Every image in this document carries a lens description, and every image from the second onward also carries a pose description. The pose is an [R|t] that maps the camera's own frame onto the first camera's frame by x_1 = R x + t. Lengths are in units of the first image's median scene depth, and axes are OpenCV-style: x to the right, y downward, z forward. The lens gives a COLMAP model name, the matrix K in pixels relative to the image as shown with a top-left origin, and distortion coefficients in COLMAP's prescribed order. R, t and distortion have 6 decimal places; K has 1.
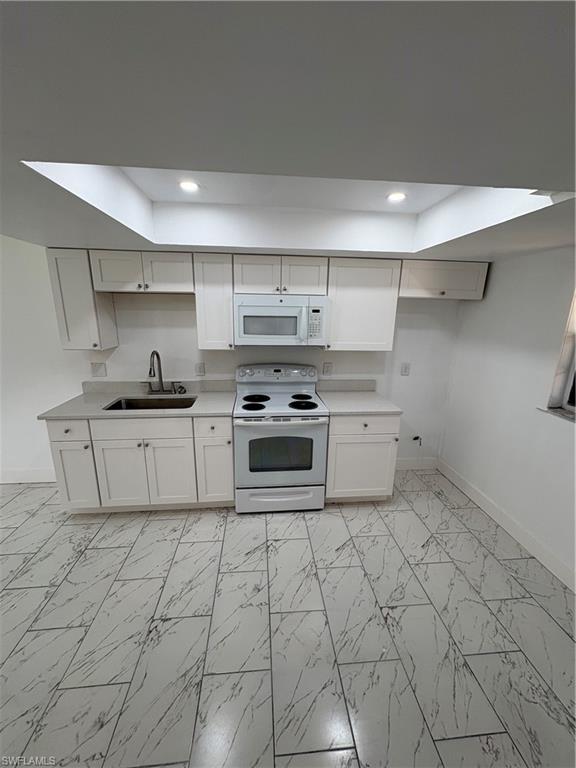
lens RADIAL K [[307.4, 0, 286.0], [0, 307.4, 384.6], [0, 0, 1]] dist [0.001936, -0.000105]
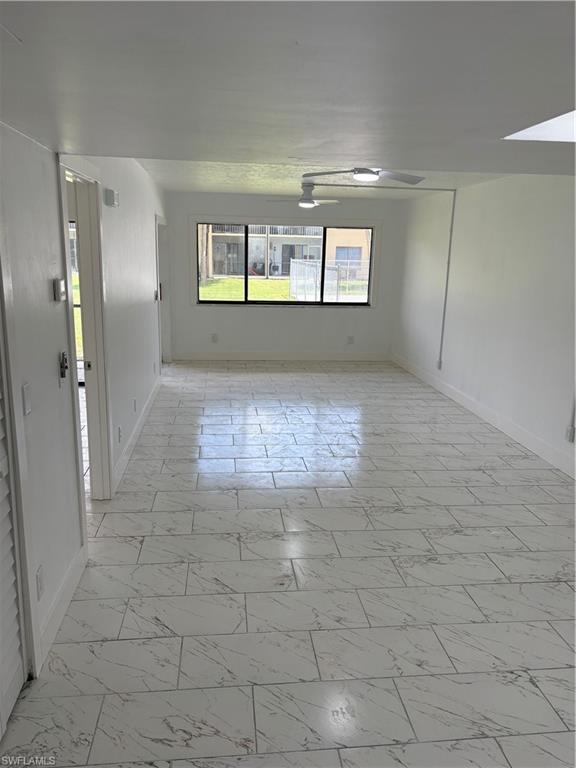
lens RADIAL K [[579.5, 0, 286.0], [0, 579.5, 384.0], [0, 0, 1]] dist [0.047990, -0.045234]
pose [[0.024226, 0.213672, -0.976605, 0.580335], [-0.269706, 0.942066, 0.199425, -0.020457], [0.962638, 0.258565, 0.080451, 0.095618]]
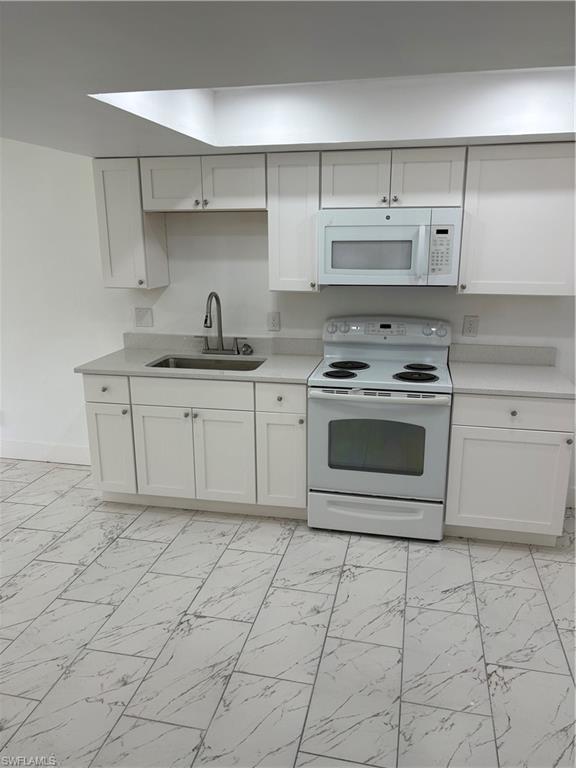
lens RADIAL K [[579.5, 0, 287.2], [0, 579.5, 385.0], [0, 0, 1]] dist [0.047990, -0.045234]
pose [[0.951563, 0.058967, -0.301745, 0.183073], [-0.055337, 0.998256, 0.020573, 0.079605], [0.302432, -0.002879, 0.953167, -0.280853]]
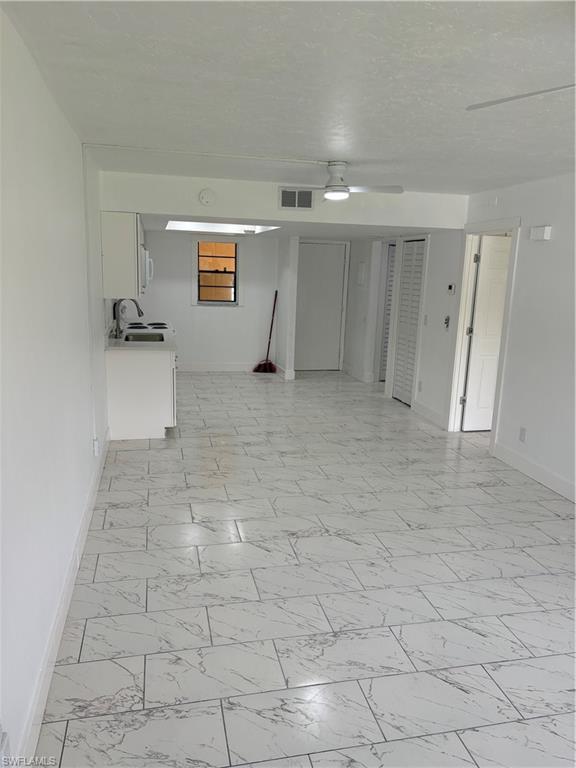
lens RADIAL K [[579.5, 0, 286.5], [0, 579.5, 383.0], [0, 0, 1]] dist [0.047990, -0.045234]
pose [[-0.132354, -0.214724, 0.967665, -3.086234], [0.211473, 0.947659, 0.239209, -0.228648], [-0.968381, 0.236296, -0.080018, 0.735876]]
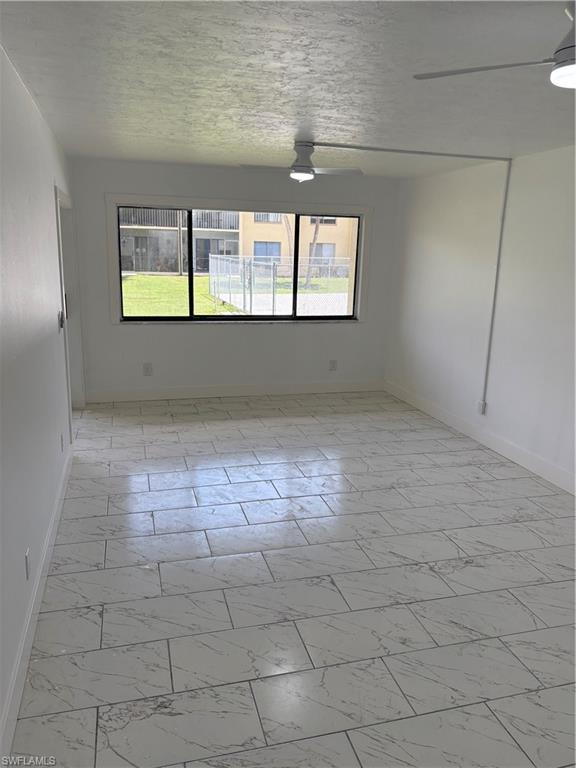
lens RADIAL K [[579.5, 0, 289.7], [0, 579.5, 379.1], [0, 0, 1]] dist [0.047990, -0.045234]
pose [[0.186367, 0.210720, -0.959617, -0.504460], [-0.267107, 0.950807, 0.156910, 0.026314], [0.945474, 0.227077, 0.233484, -0.125861]]
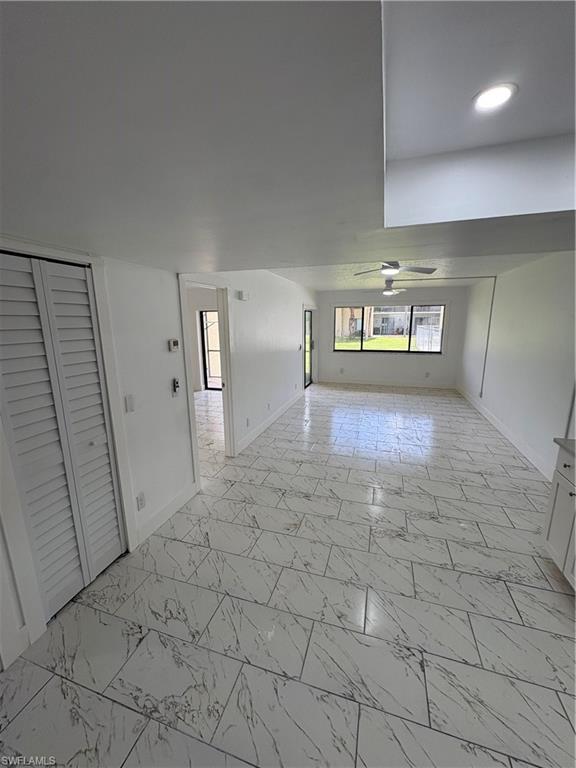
lens RADIAL K [[307.4, 0, 287.9], [0, 307.4, 382.5], [0, 0, 1]] dist [0.001936, -0.000105]
pose [[-0.379938, 0.170896, -0.909088, 0.312120], [-0.226894, 0.935544, 0.270696, -0.118393], [0.896753, 0.309115, -0.316674, 0.483716]]
